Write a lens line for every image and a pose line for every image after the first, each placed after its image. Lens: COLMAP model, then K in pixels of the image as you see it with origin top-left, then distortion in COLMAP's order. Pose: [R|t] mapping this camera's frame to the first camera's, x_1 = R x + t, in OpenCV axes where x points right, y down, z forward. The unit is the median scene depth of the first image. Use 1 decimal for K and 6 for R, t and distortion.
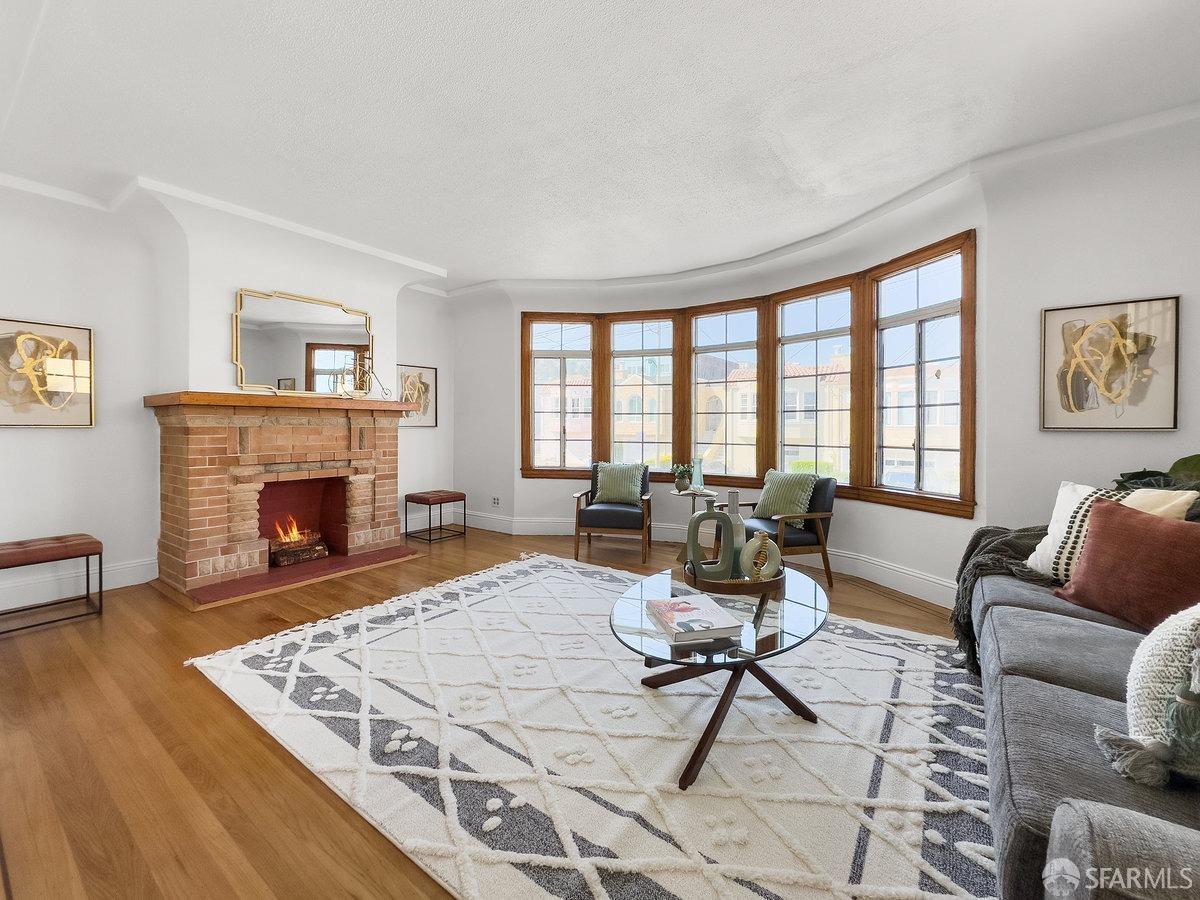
lens RADIAL K [[487.2, 0, 607.6], [0, 487.2, 430.1], [0, 0, 1]] dist [-0.004525, 0.001108]
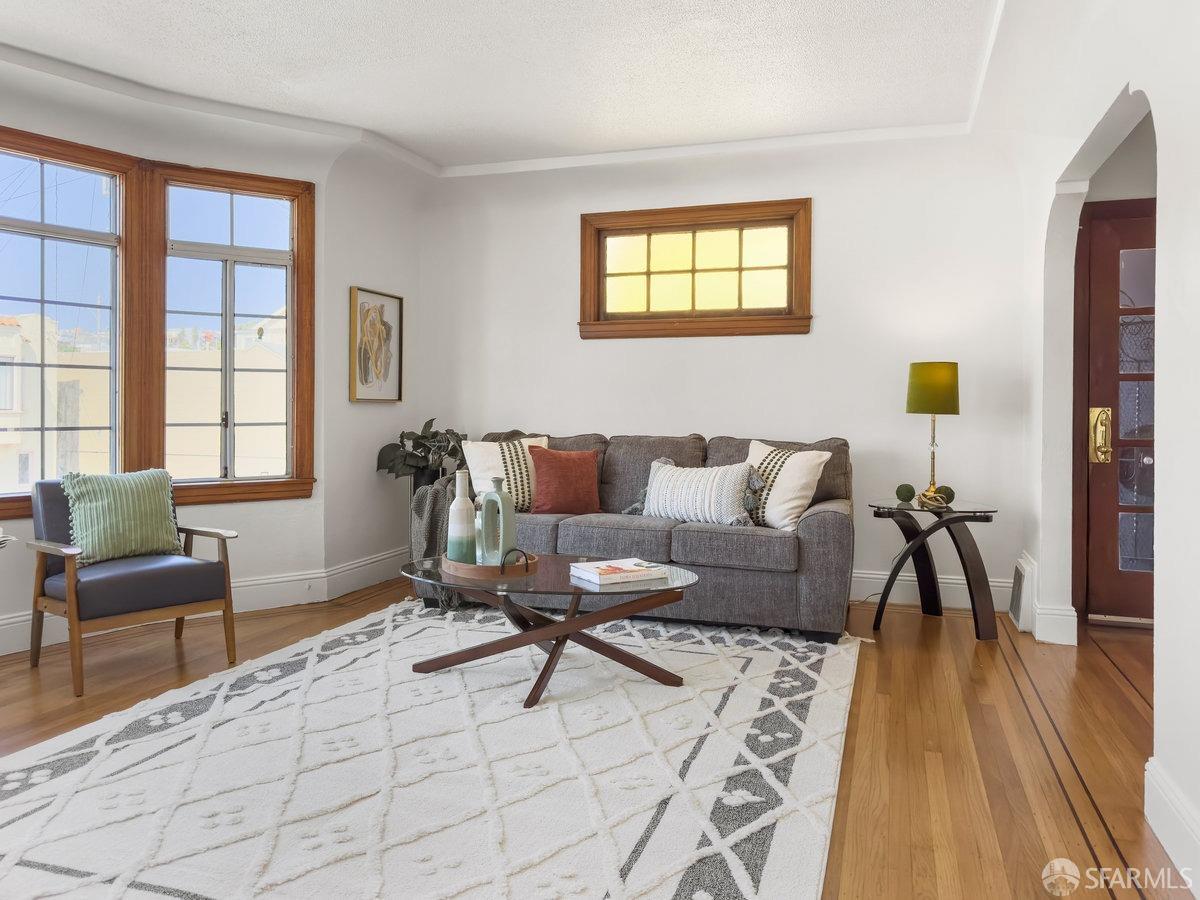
lens RADIAL K [[872.0, 0, 597.9], [0, 872.0, 412.7], [0, 0, 1]] dist [-0.004017, 0.006781]
pose [[-0.282939, -0.008512, 0.959100, -0.831436], [0.000945, 0.999958, 0.009153, 0.006573], [-0.959137, 0.003496, -0.282919, 0.794152]]
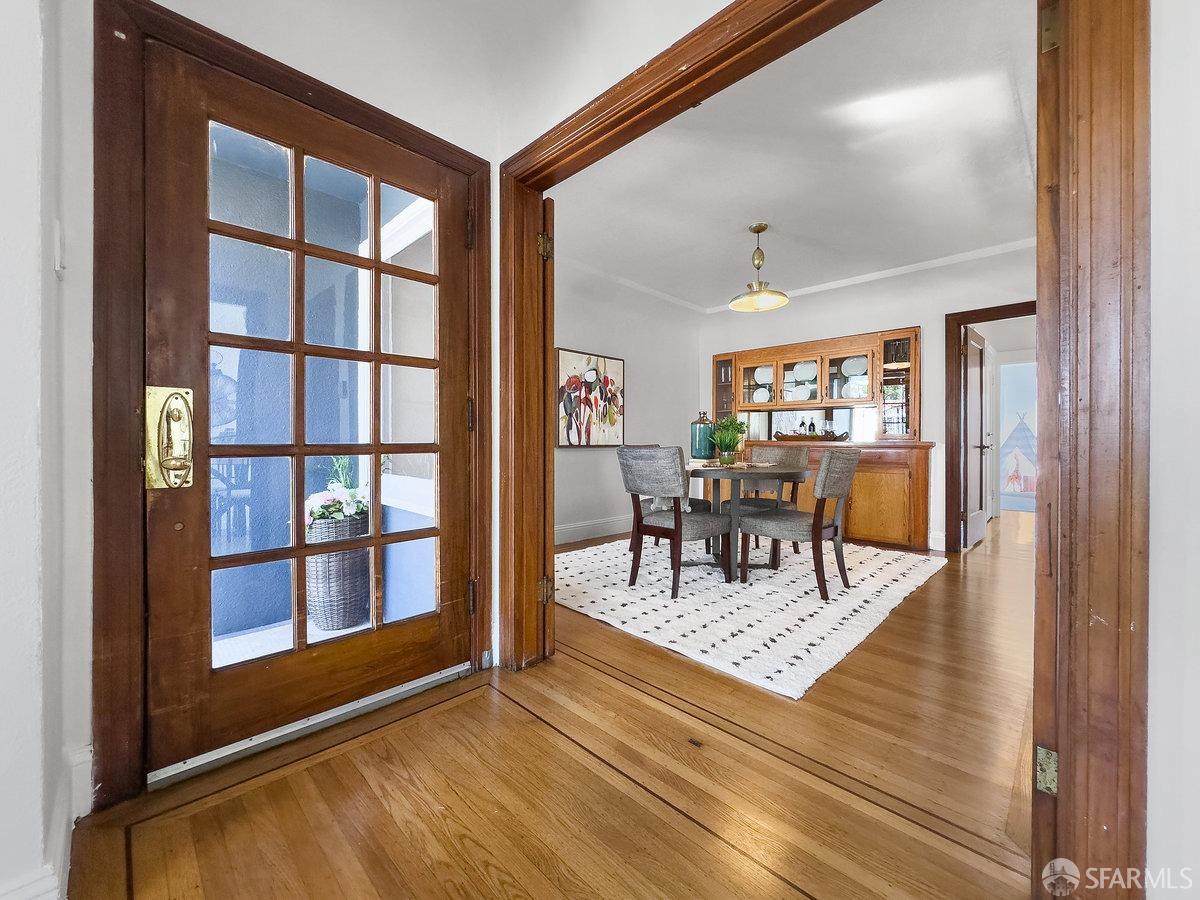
lens RADIAL K [[487.2, 0, 596.3], [0, 487.2, 441.7], [0, 0, 1]] dist [-0.004525, 0.001108]
pose [[-0.985823, -0.002930, 0.167764, -0.220450], [-0.002081, 0.999984, 0.005234, 0.052309], [-0.167776, 0.004810, -0.985813, 0.056283]]
